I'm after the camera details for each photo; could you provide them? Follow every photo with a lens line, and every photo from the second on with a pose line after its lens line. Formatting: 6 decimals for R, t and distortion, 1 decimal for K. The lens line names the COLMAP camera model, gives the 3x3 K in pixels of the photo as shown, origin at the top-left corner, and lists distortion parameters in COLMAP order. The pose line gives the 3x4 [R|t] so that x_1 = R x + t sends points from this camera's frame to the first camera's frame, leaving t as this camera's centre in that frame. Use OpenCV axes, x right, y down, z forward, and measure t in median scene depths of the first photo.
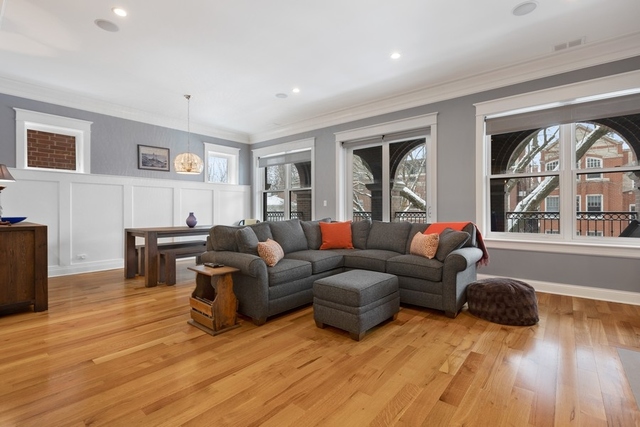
lens RADIAL K [[299.7, 0, 323.9], [0, 299.7, 211.0], [0, 0, 1]] dist [-0.017753, 0.002605]
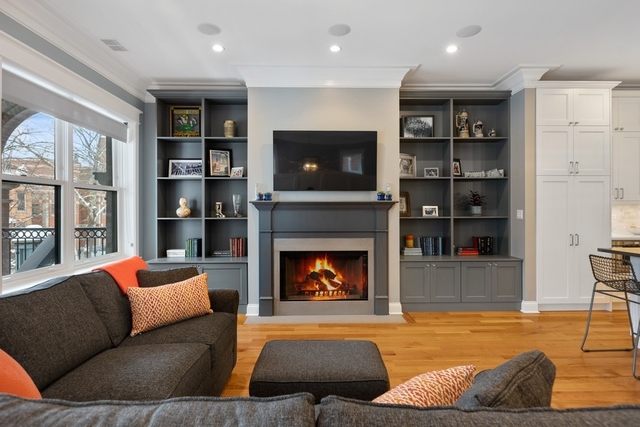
lens RADIAL K [[336.7, 0, 320.9], [0, 336.7, 210.4], [0, 0, 1]] dist [-0.000160, 0.000314]
pose [[-0.656634, 0.005477, 0.754190, -0.379905], [0.005518, 0.999982, -0.002457, -0.068688], [-0.754190, 0.002548, -0.656652, 1.339965]]
